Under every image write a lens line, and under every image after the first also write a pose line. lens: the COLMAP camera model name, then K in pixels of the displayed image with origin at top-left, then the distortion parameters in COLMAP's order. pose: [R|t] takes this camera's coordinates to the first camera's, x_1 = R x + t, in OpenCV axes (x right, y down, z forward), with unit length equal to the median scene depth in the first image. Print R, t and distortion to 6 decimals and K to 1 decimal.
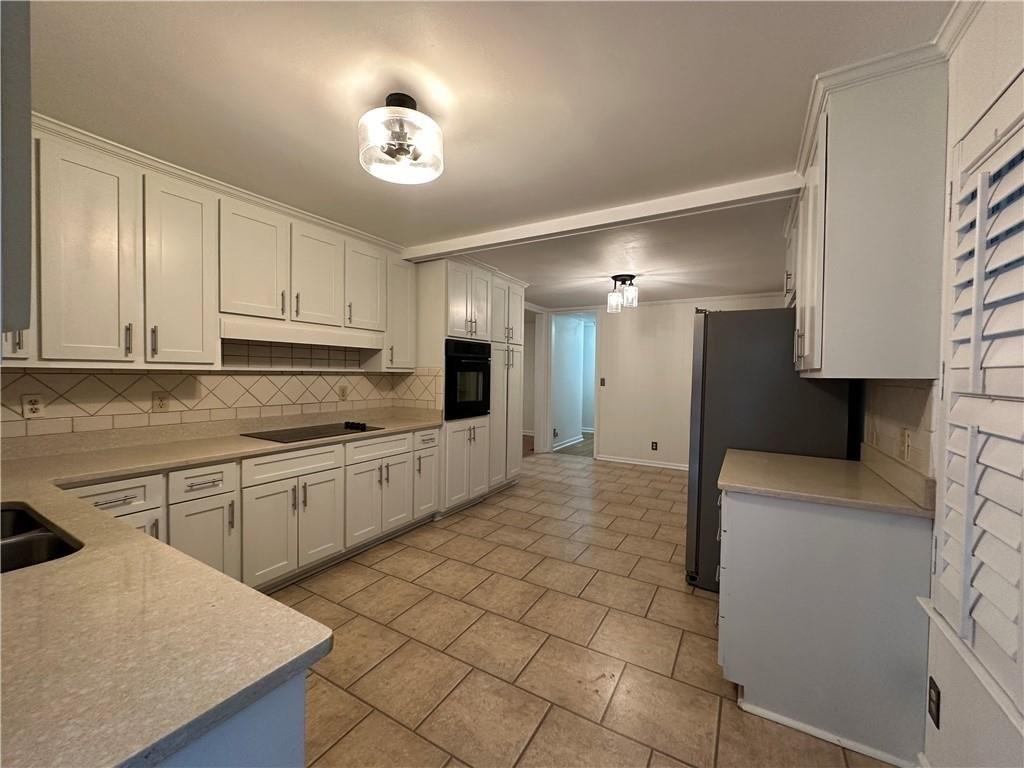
lens RADIAL K [[406.9, 0, 511.7], [0, 406.9, 382.9], [0, 0, 1]] dist [0.000745, 0.000054]
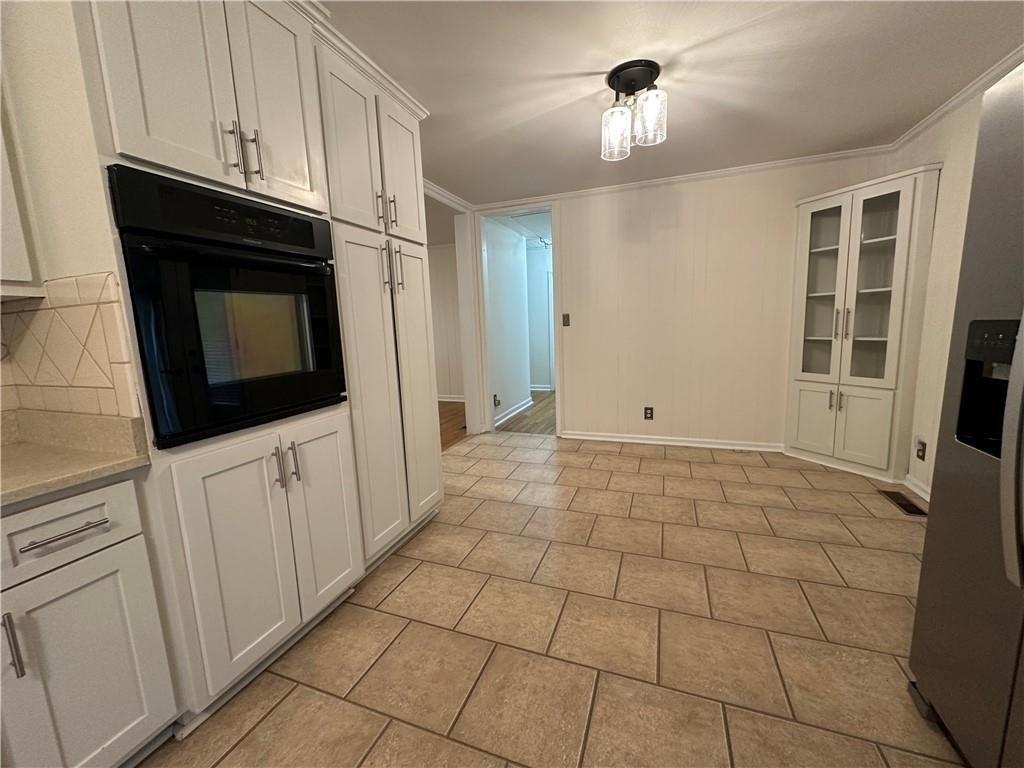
lens RADIAL K [[406.9, 0, 511.7], [0, 406.9, 382.9], [0, 0, 1]] dist [0.000745, 0.000054]
pose [[0.984436, -0.075718, 0.158595, 0.042084], [0.055836, 0.990423, 0.126273, 0.014754], [-0.166637, -0.115452, 0.979236, 0.527129]]
